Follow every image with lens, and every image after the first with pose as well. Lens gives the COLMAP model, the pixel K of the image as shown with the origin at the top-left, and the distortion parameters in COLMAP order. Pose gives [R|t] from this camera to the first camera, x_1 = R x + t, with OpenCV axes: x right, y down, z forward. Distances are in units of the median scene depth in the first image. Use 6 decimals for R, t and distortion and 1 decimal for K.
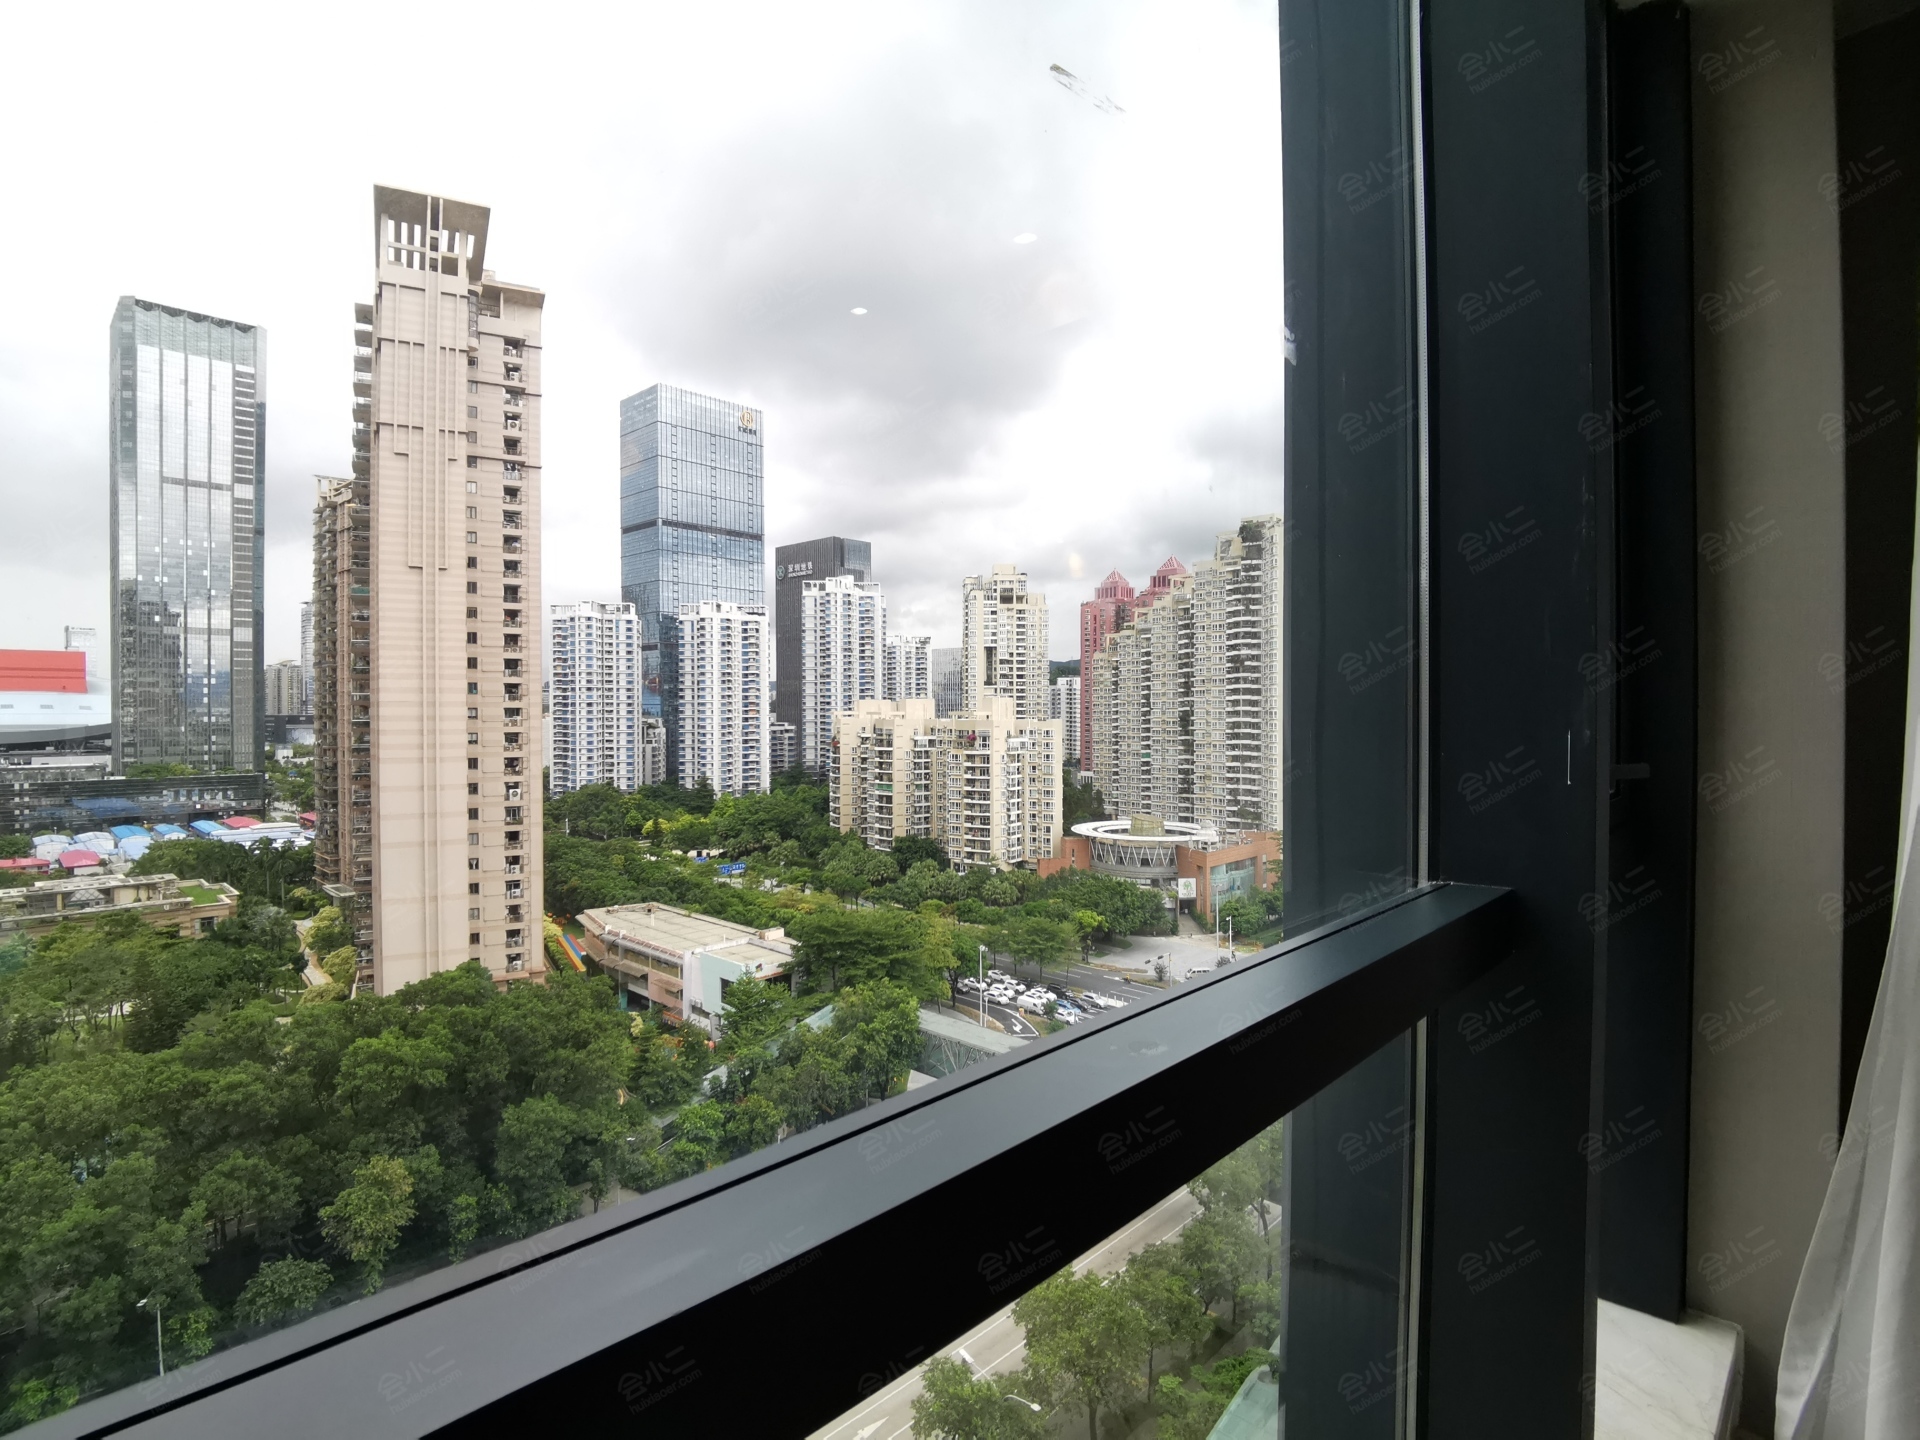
lens RADIAL K [[939.1, 0, 976.7], [0, 939.1, 724.1], [0, 0, 1]] dist [-0.035091, -0.001773]
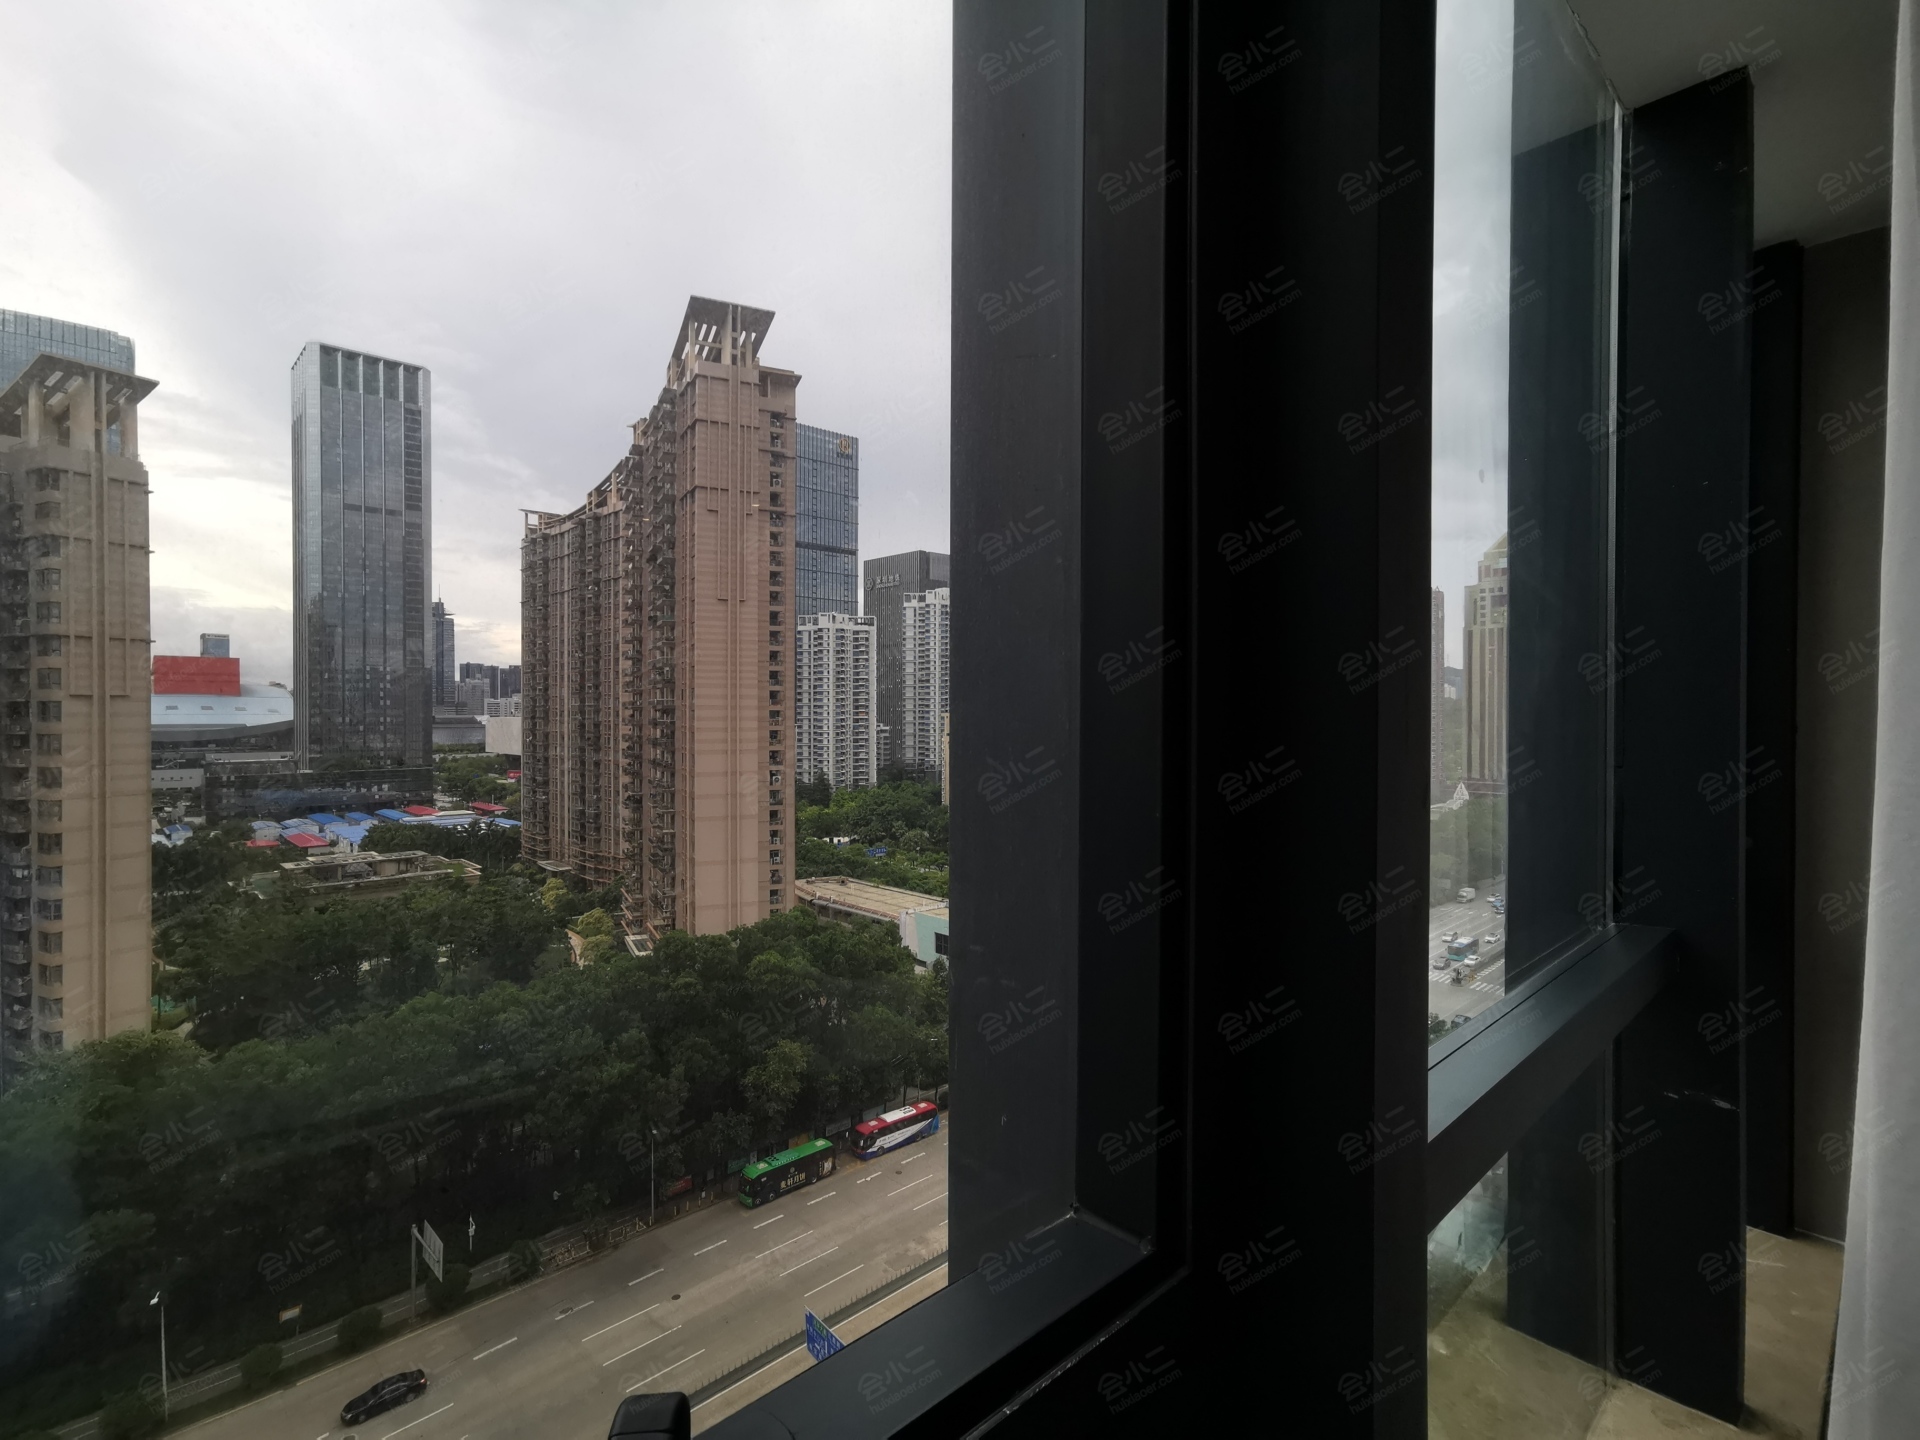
lens RADIAL K [[939.1, 0, 942.7], [0, 939.1, 715.5], [0, 0, 1]] dist [-0.035091, -0.001773]
pose [[0.998383, 0.000654, -0.056847, -0.101470], [-0.001259, 0.999943, -0.010619, 0.000965], [0.056837, 0.010673, 0.998326, -0.114070]]
